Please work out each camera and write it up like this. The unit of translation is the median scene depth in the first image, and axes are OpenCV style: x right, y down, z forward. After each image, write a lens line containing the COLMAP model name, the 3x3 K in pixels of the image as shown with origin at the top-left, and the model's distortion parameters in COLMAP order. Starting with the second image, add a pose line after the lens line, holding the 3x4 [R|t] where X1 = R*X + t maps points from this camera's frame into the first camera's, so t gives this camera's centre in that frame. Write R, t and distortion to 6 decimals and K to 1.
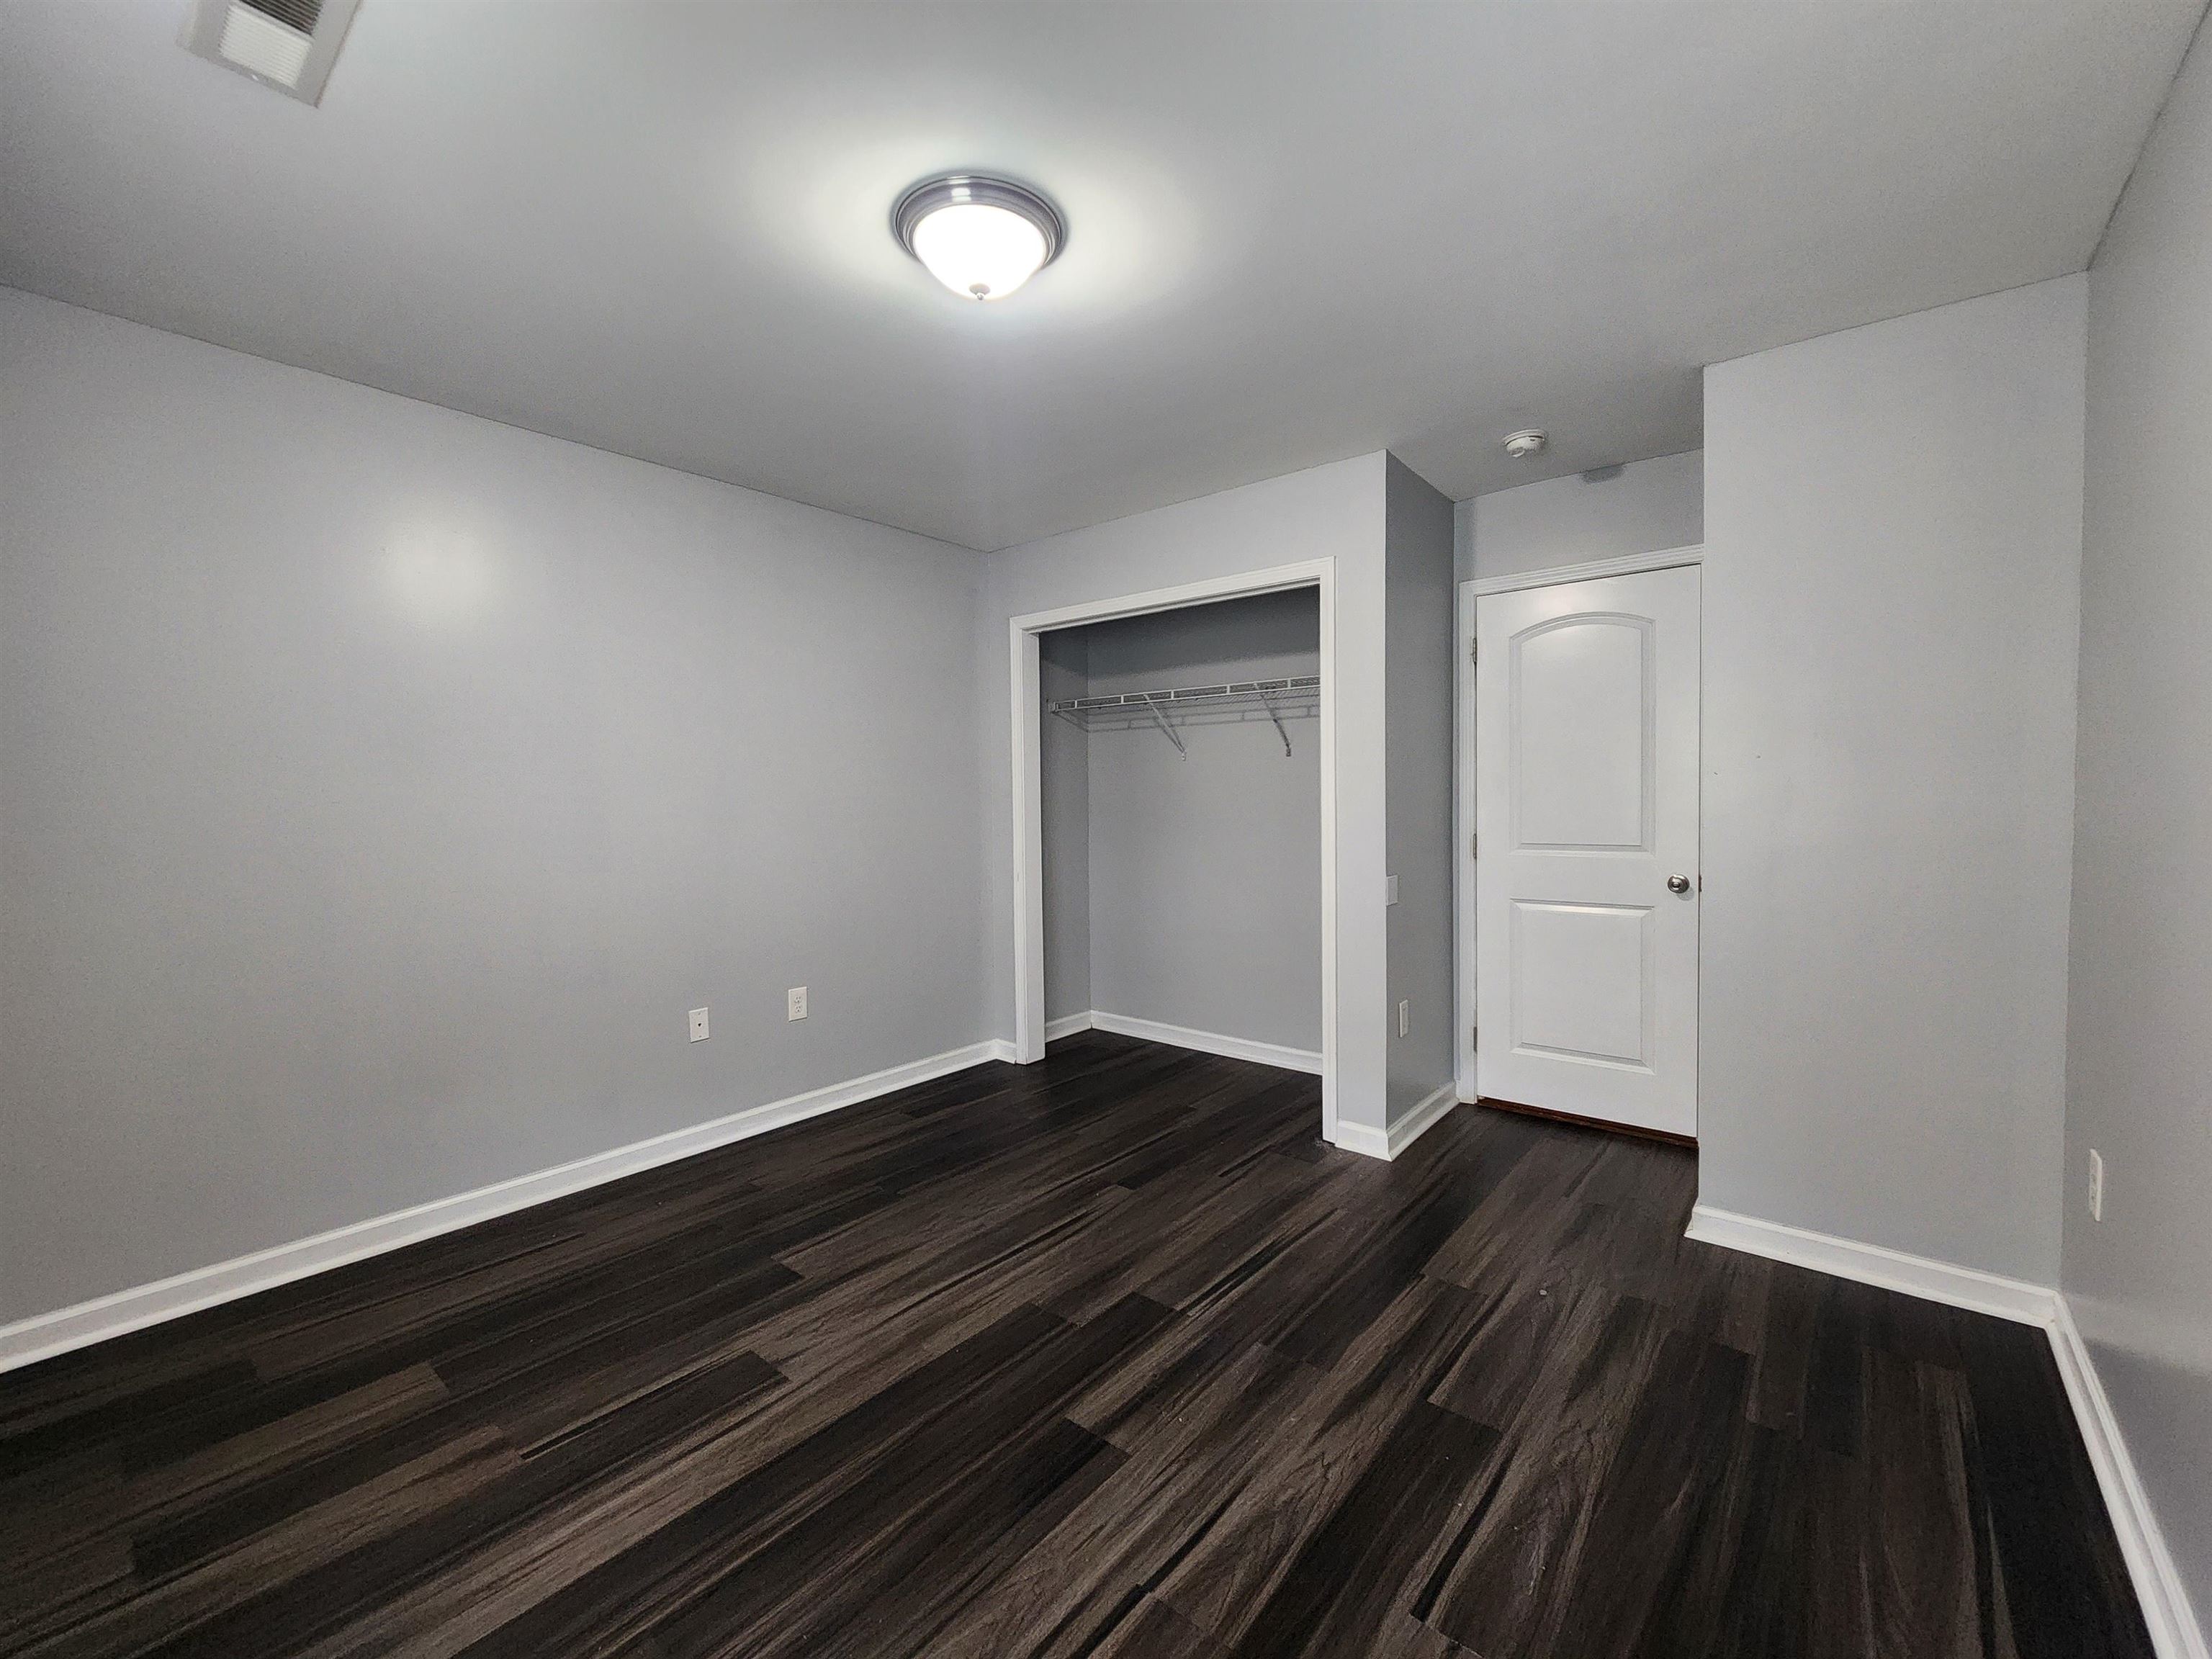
lens RADIAL K [[903.6, 0, 1106.0], [0, 903.6, 829.5], [0, 0, 1]] dist [-0.000907, -0.001195]
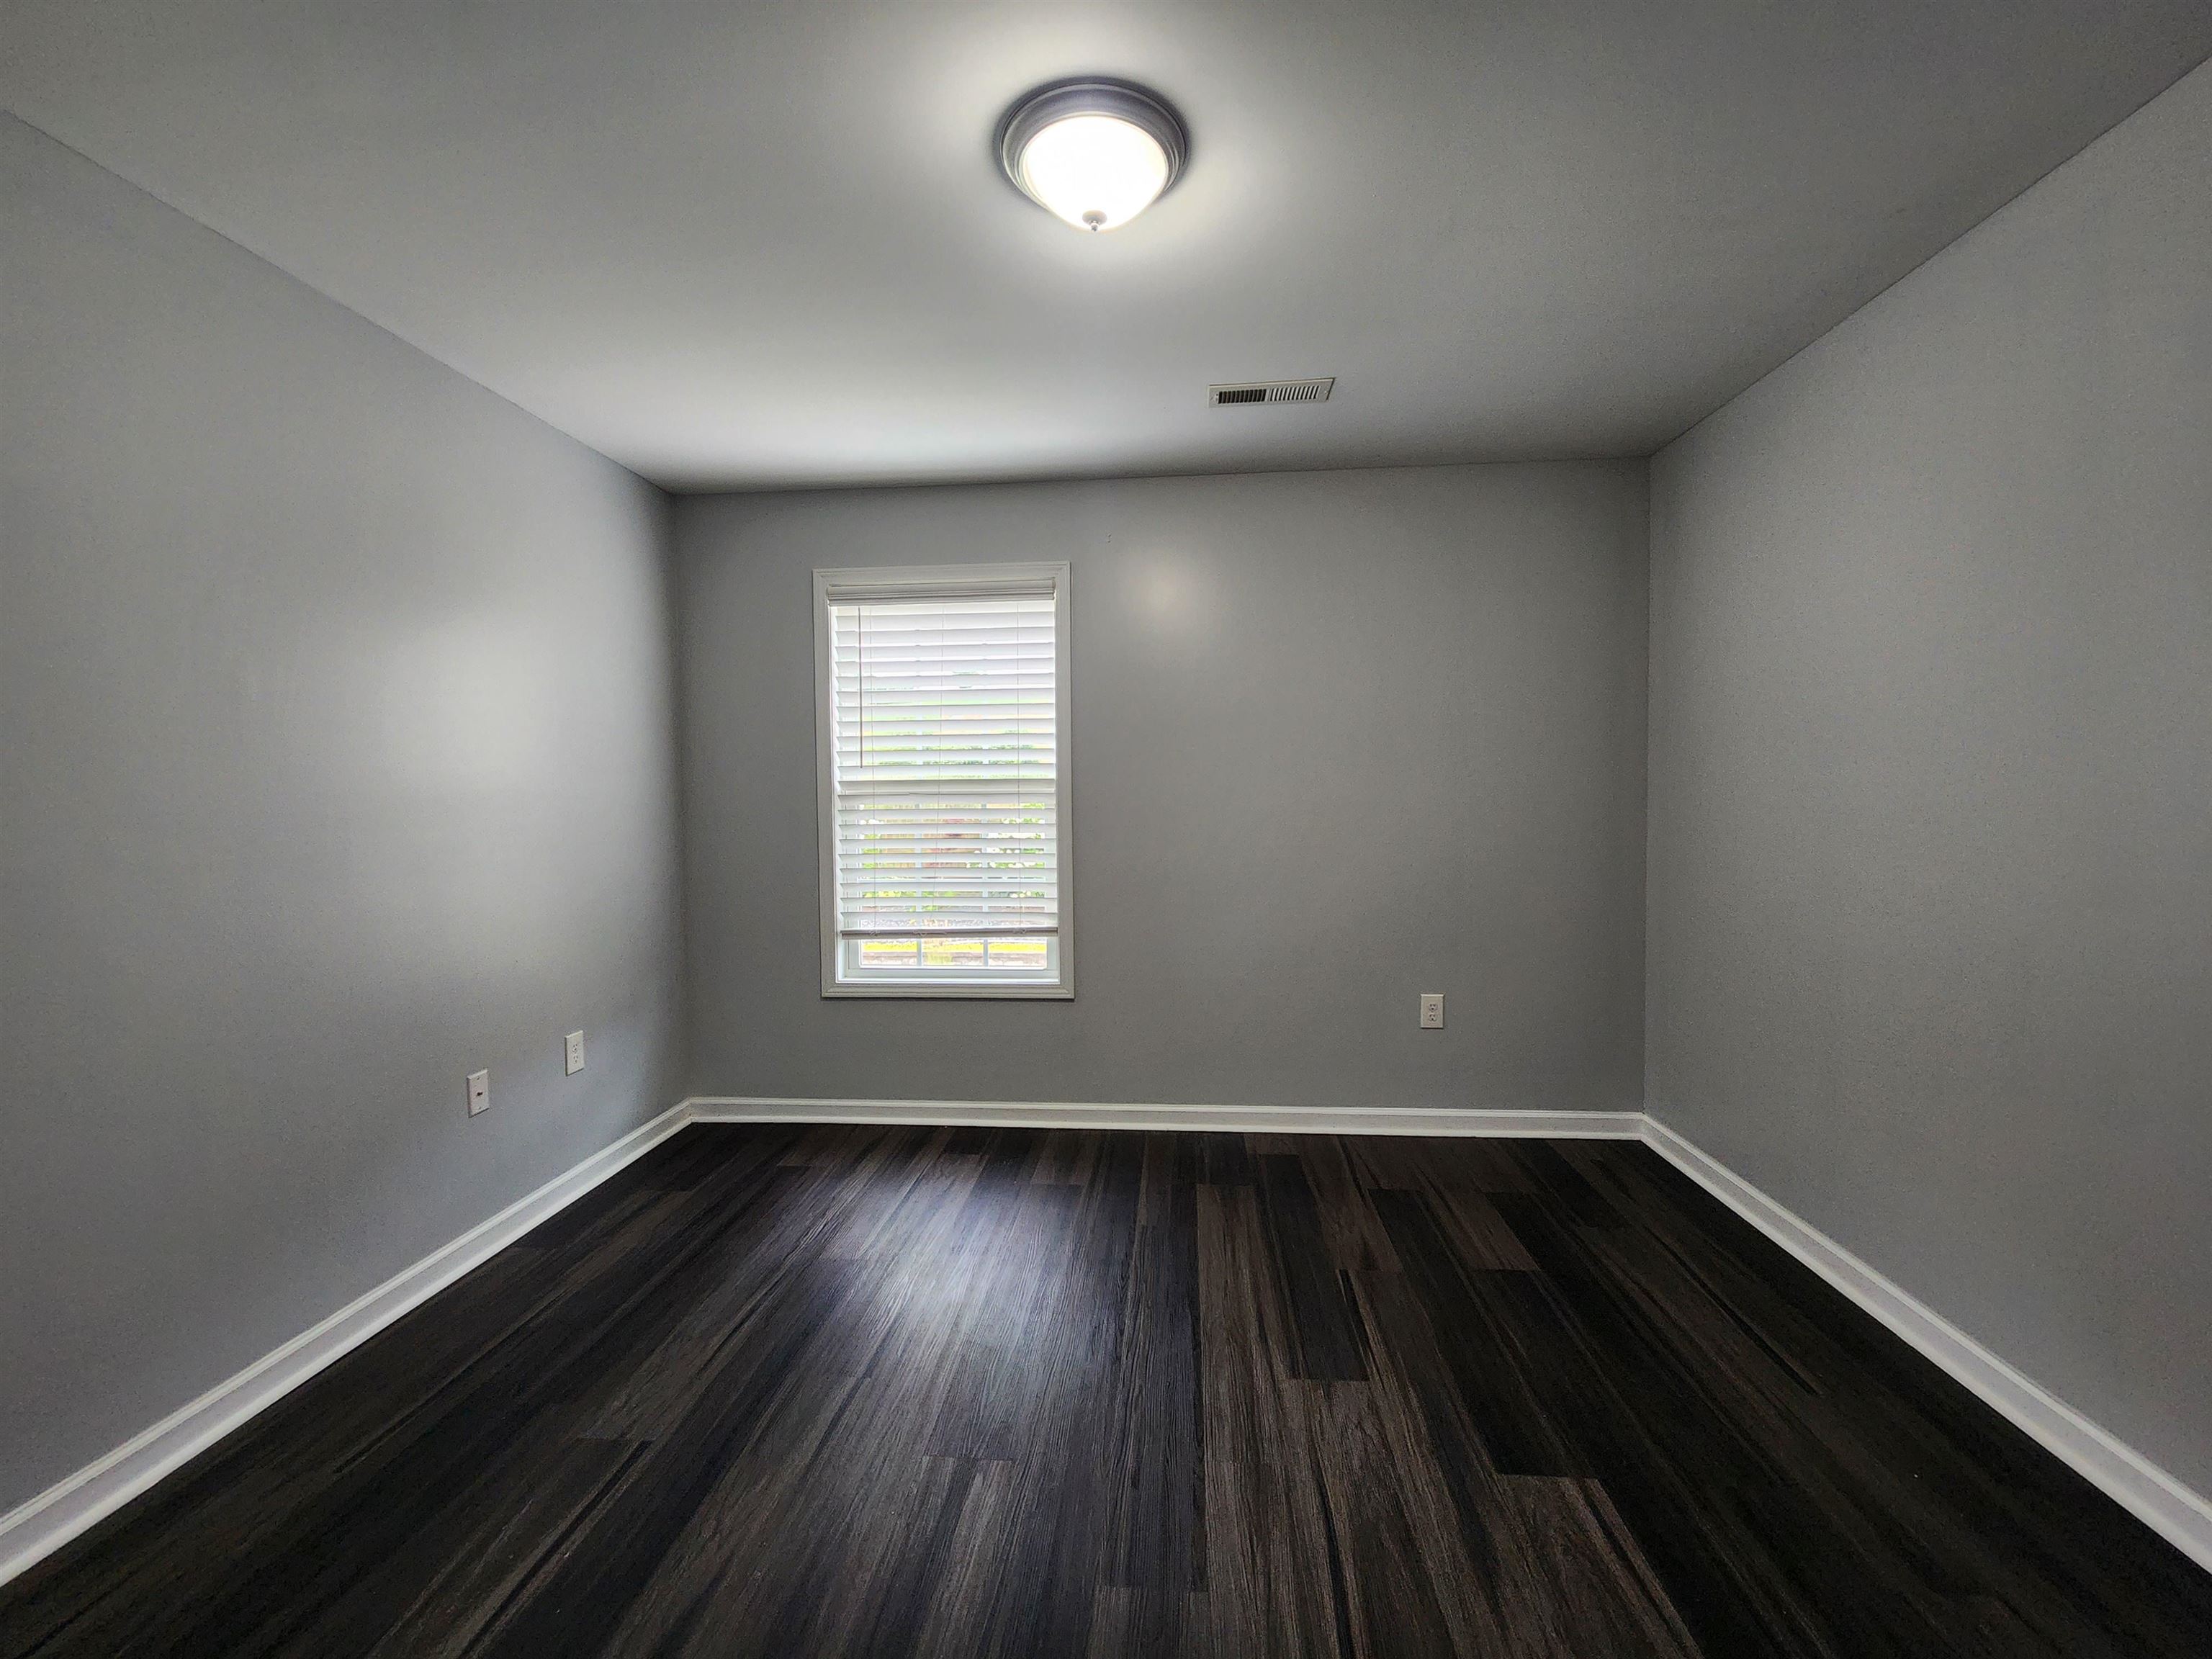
lens RADIAL K [[890.3, 0, 1116.1], [0, 890.3, 822.7], [0, 0, 1]] dist [-0.009807, -0.000249]
pose [[-0.816153, 0.036374, -0.576690, 0.228317], [-0.002251, 0.997809, 0.066120, -0.041035], [0.577832, 0.055262, -0.814283, 1.087661]]
